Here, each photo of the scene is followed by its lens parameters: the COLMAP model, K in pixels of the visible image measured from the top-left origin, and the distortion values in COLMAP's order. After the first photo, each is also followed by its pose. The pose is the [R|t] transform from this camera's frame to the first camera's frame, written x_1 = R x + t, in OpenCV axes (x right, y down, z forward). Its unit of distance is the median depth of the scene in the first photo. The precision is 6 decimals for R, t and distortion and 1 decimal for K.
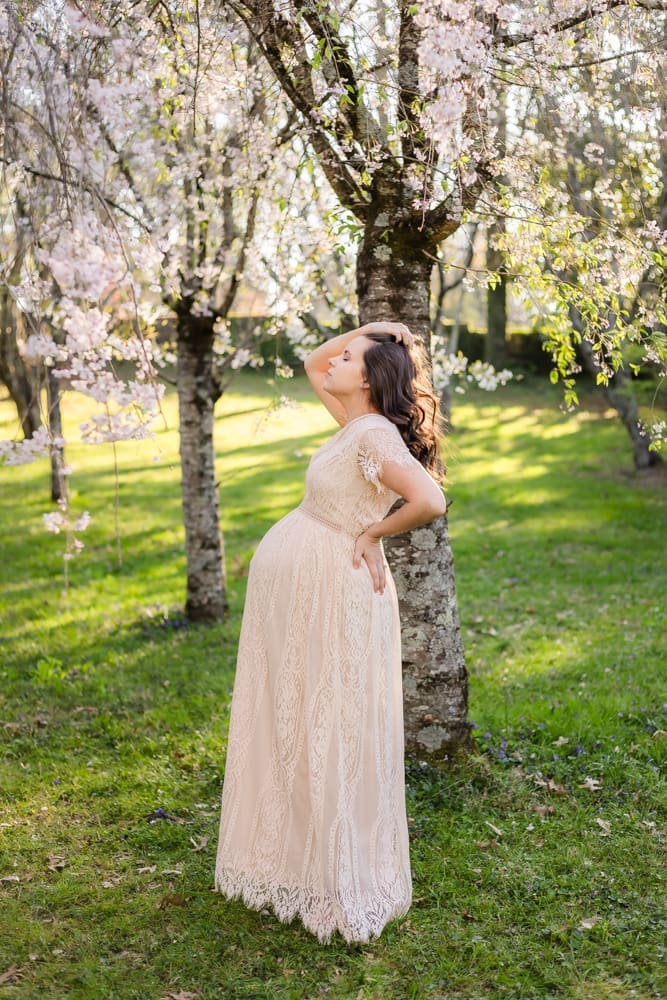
lens RADIAL K [[1462.1, 0, 327.8], [0, 1462.1, 492.0], [0, 0, 1]] dist [0.017123, 0.000000]
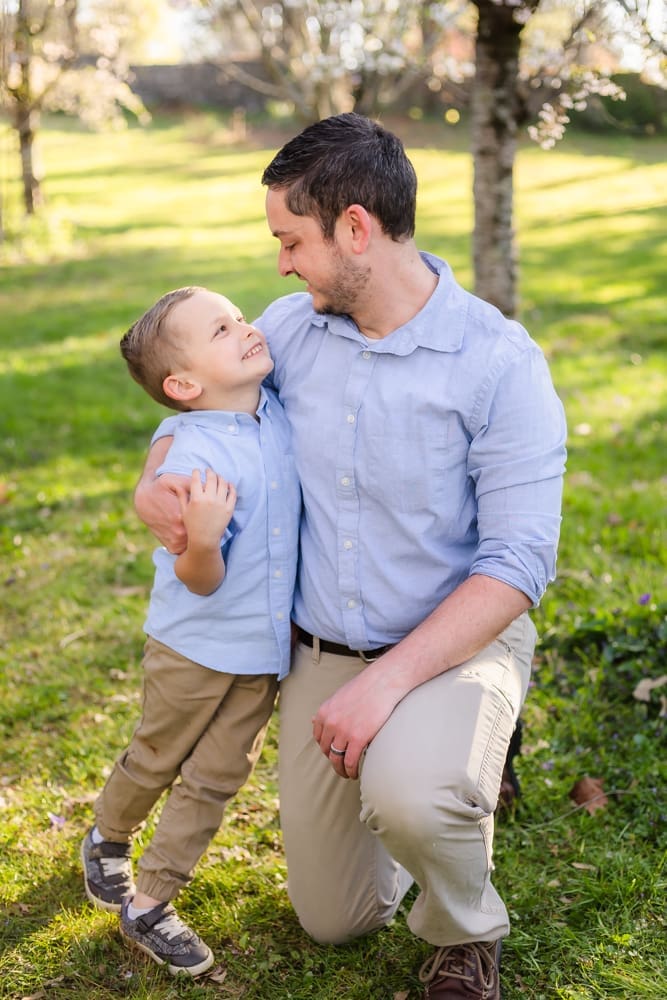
lens RADIAL K [[1462.1, 0, 329.9], [0, 1462.1, 506.2], [0, 0, 1]] dist [0.017123, 0.000000]
pose [[0.973772, 0.065853, -0.217788, 0.013225], [-0.030595, 0.986404, 0.161463, 0.027402], [0.225460, -0.150565, 0.962548, 0.368394]]
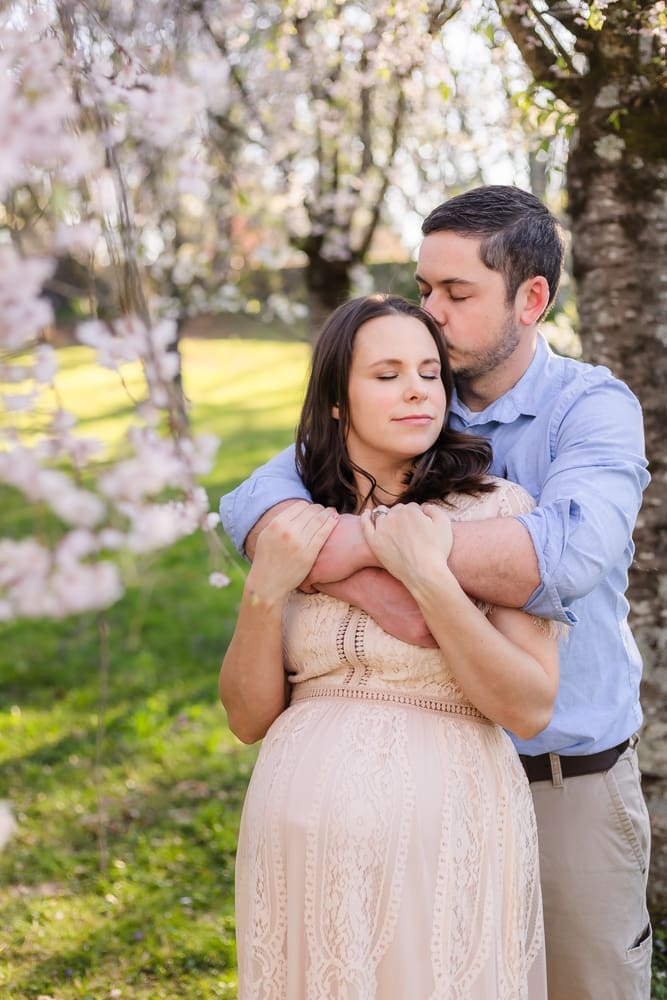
lens RADIAL K [[1462.1, 0, 341.8], [0, 1462.1, 498.7], [0, 0, 1]] dist [0.017123, 0.000000]
pose [[0.996085, -0.015714, -0.086993, -0.026457], [0.019392, 0.998946, 0.041604, -0.037813], [0.086247, -0.043128, 0.995340, 0.339221]]
